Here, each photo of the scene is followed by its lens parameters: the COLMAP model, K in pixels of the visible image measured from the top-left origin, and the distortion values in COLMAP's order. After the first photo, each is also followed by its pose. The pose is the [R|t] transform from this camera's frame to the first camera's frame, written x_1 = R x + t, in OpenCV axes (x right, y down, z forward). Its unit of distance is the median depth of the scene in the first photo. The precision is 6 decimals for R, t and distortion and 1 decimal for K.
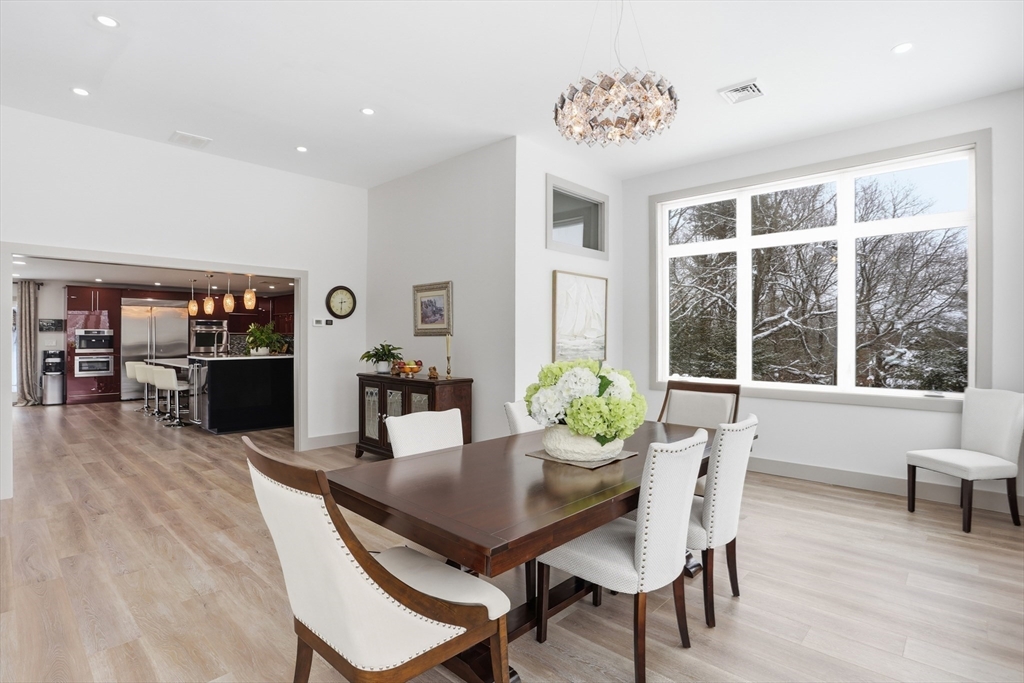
lens RADIAL K [[523.6, 0, 512.0], [0, 523.6, 341.5], [0, 0, 1]] dist [-0.003368, -0.000426]
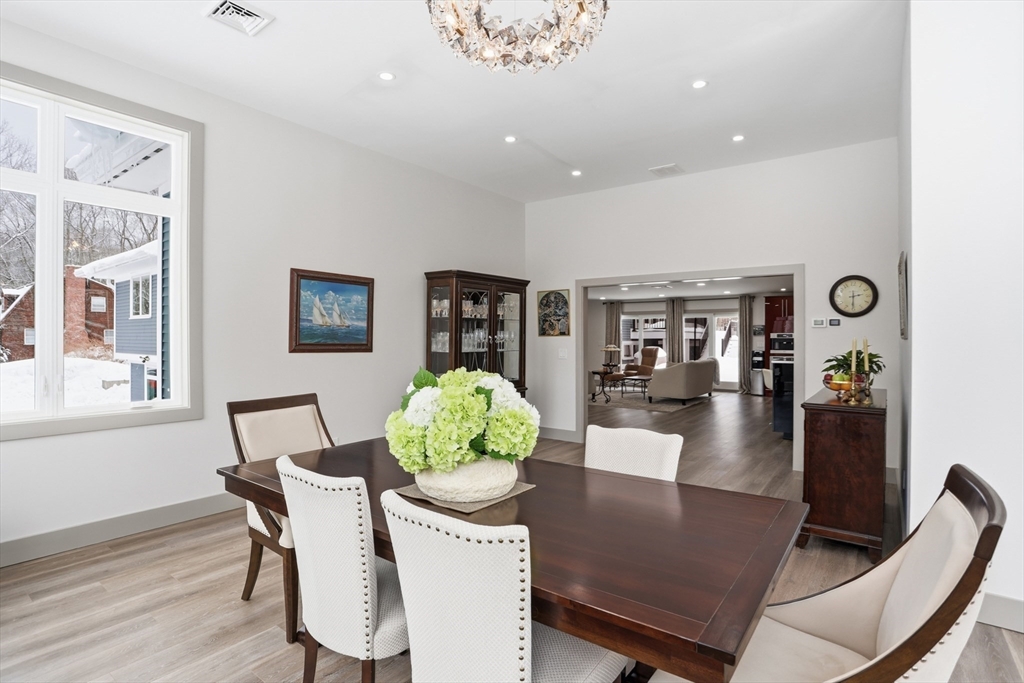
lens RADIAL K [[523.6, 0, 512.0], [0, 523.6, 341.5], [0, 0, 1]] dist [-0.003368, -0.000426]
pose [[0.127793, 0.004827, -0.991789, 0.383143], [-0.009347, 0.999950, 0.003663, -0.005548], [0.991757, 0.008802, 0.127831, 0.399245]]
